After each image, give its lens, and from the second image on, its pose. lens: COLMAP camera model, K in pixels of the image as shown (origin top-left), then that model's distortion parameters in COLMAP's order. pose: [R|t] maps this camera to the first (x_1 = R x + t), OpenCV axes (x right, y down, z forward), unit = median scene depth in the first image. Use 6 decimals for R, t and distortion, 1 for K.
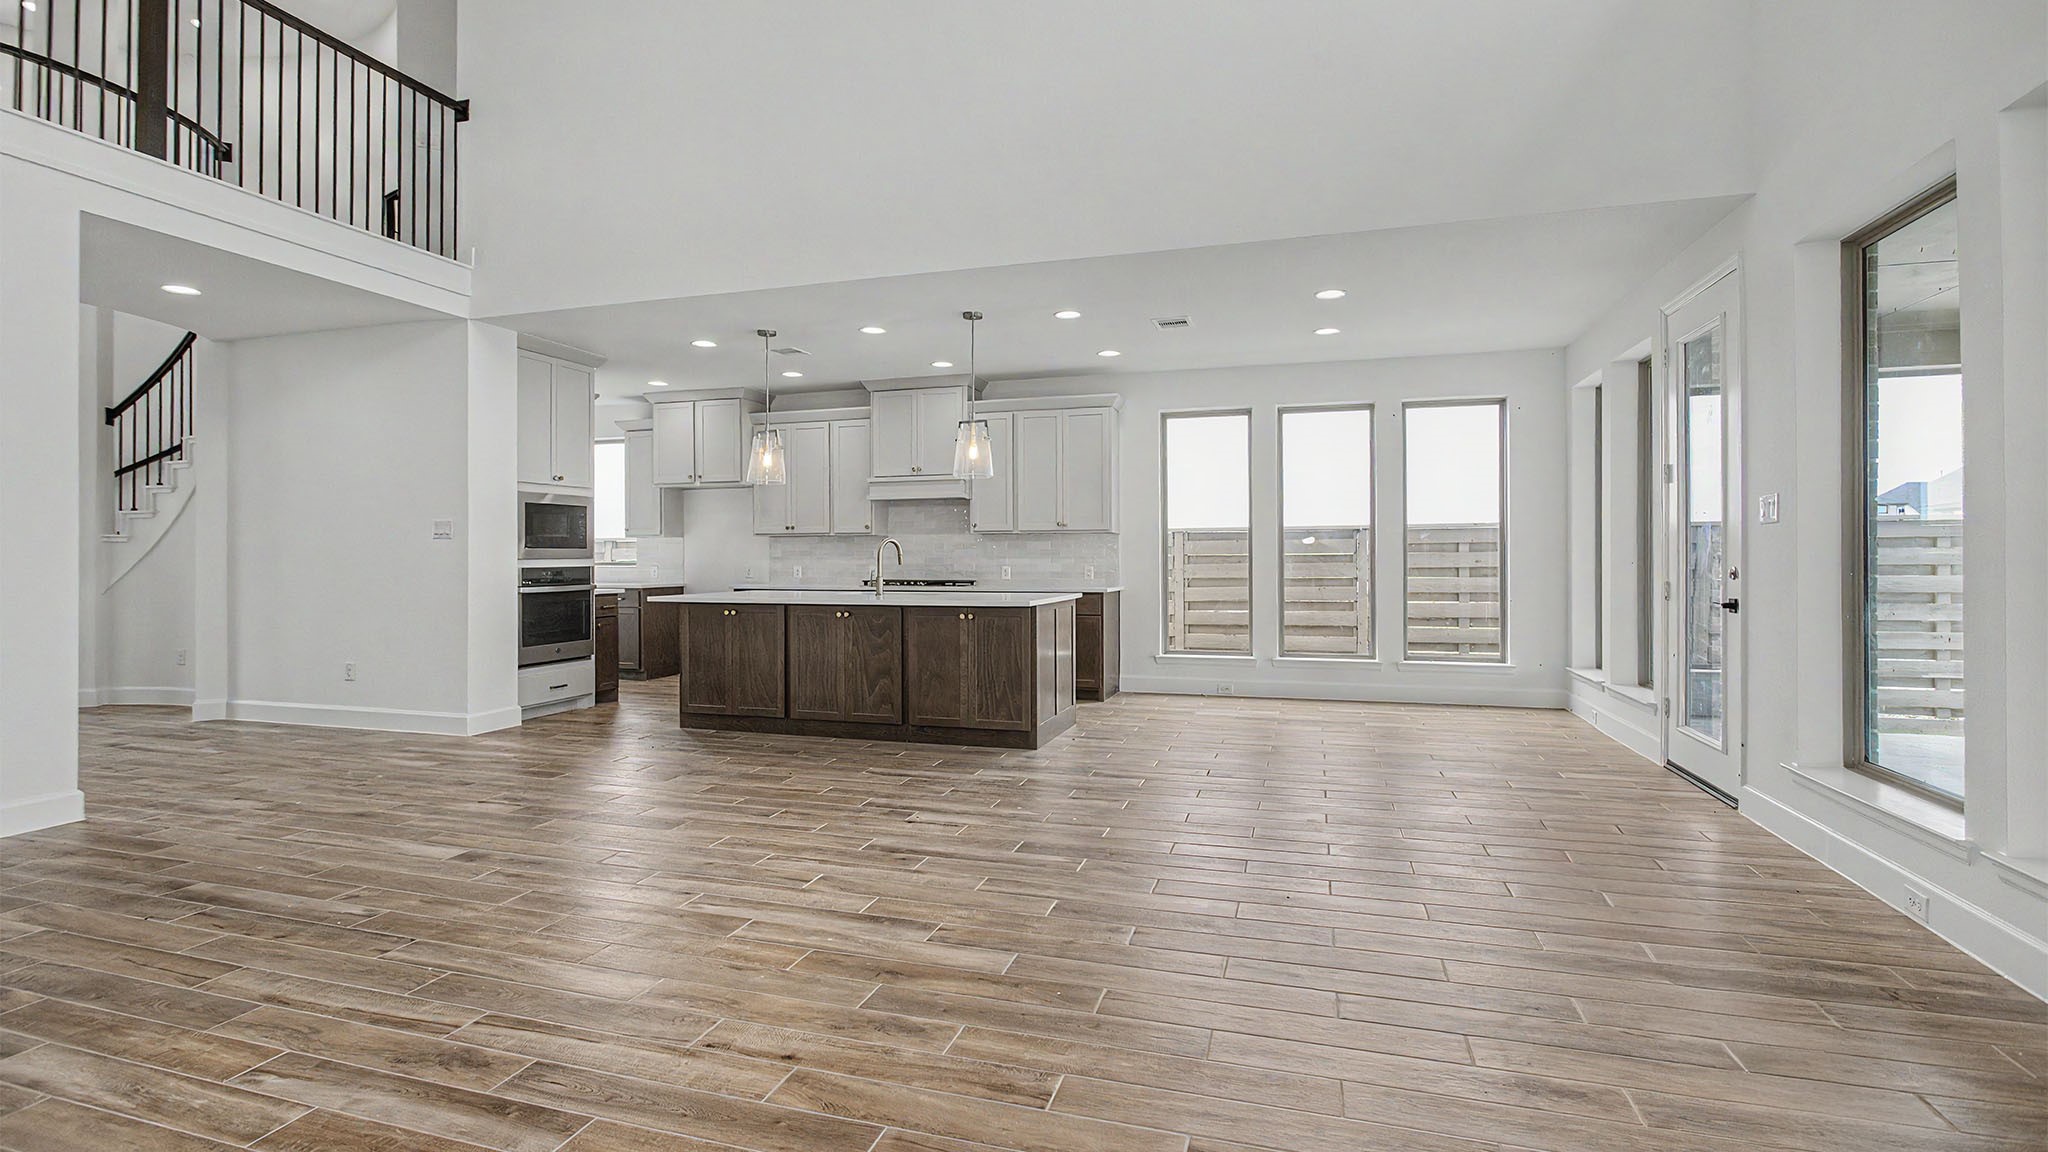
lens RADIAL K [[1004.2, 0, 1033.3], [0, 1004.2, 559.3], [0, 0, 1]] dist [-0.005124, -0.001873]
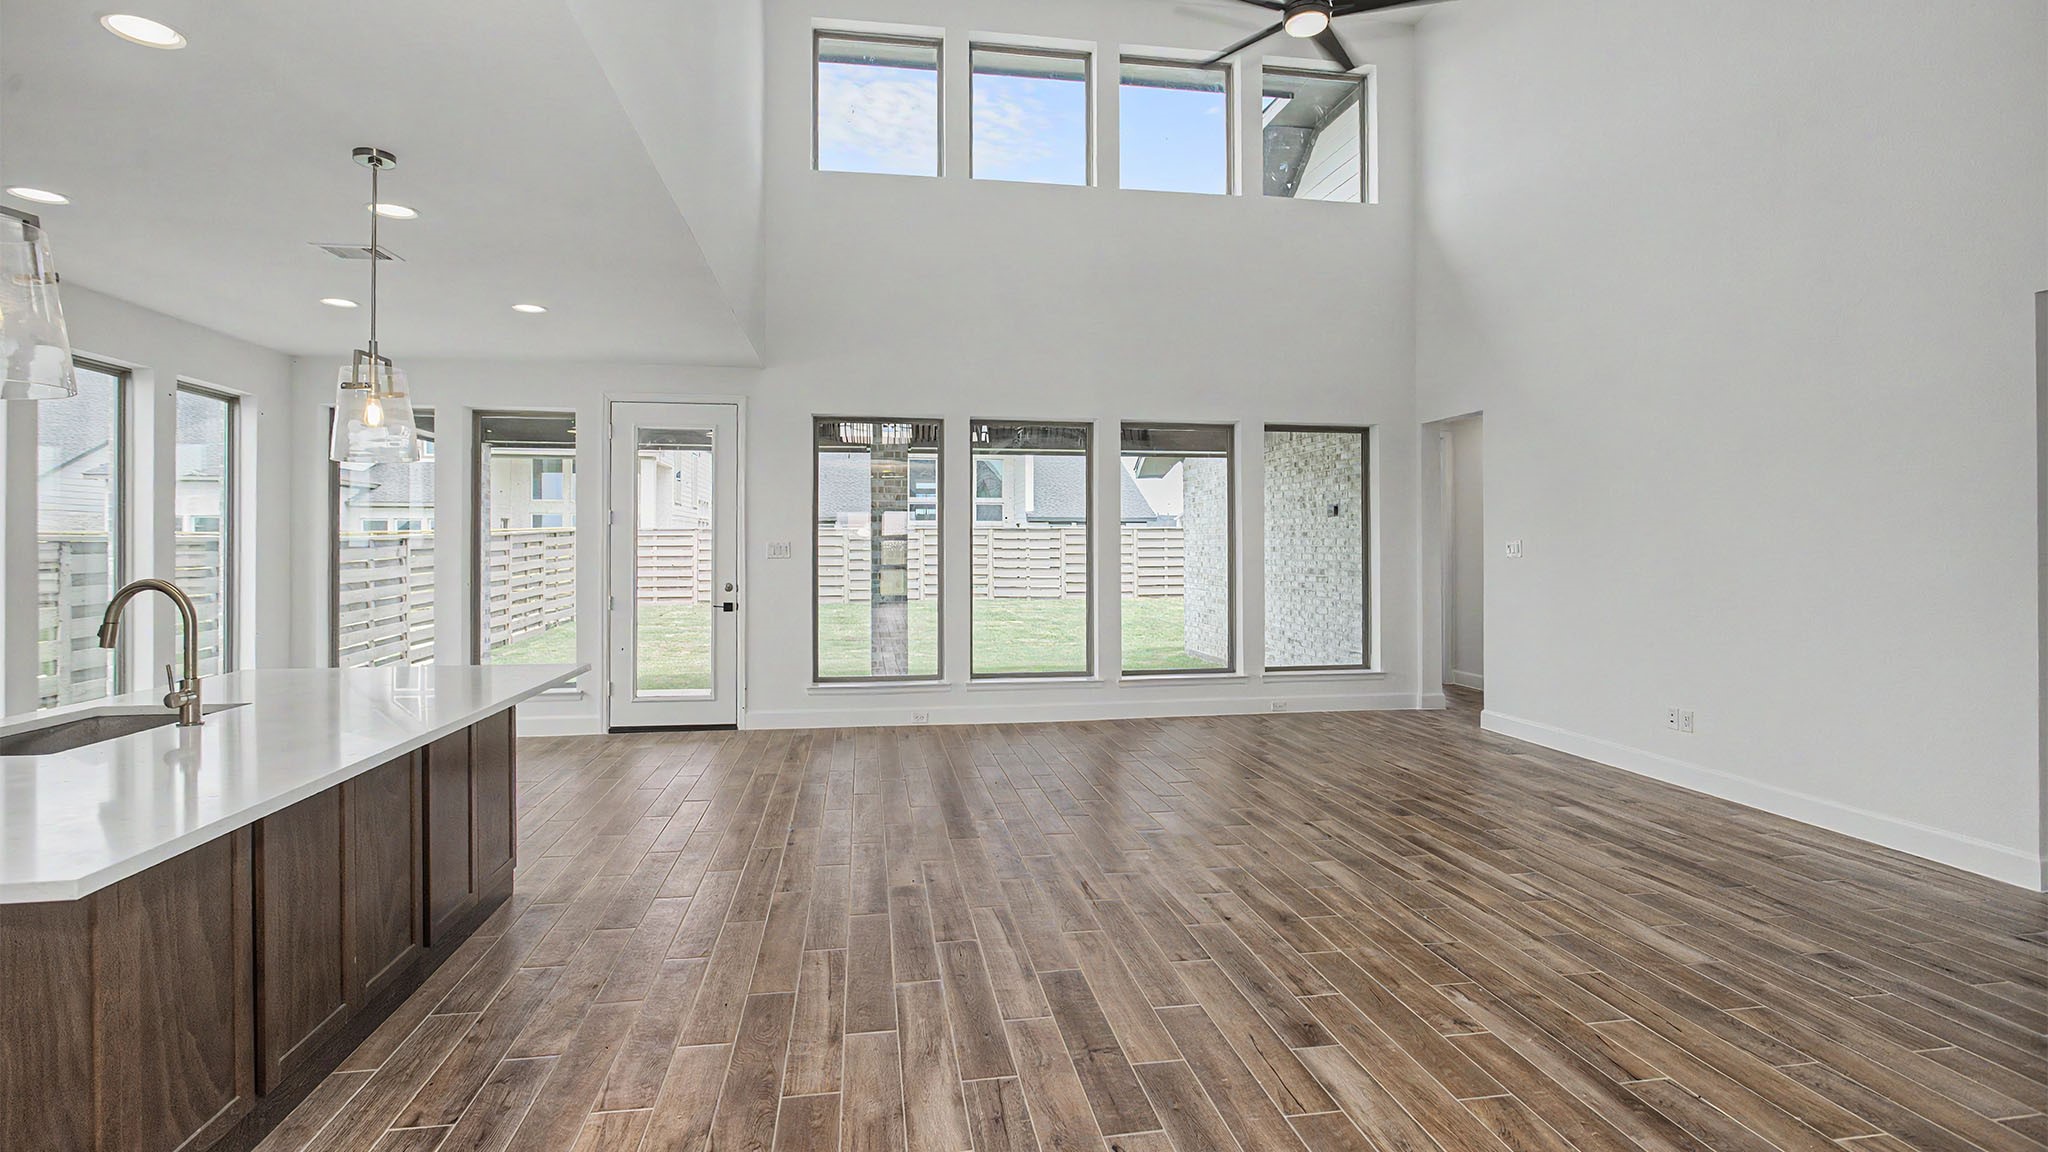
lens RADIAL K [[1004.2, 0, 1030.4], [0, 1004.2, 557.7], [0, 0, 1]] dist [-0.005124, -0.001873]
pose [[-0.474376, -0.007730, 0.880289, -1.441902], [0.007312, 0.999892, 0.012721, -0.075254], [-0.880292, 0.012472, -0.474268, 1.981523]]
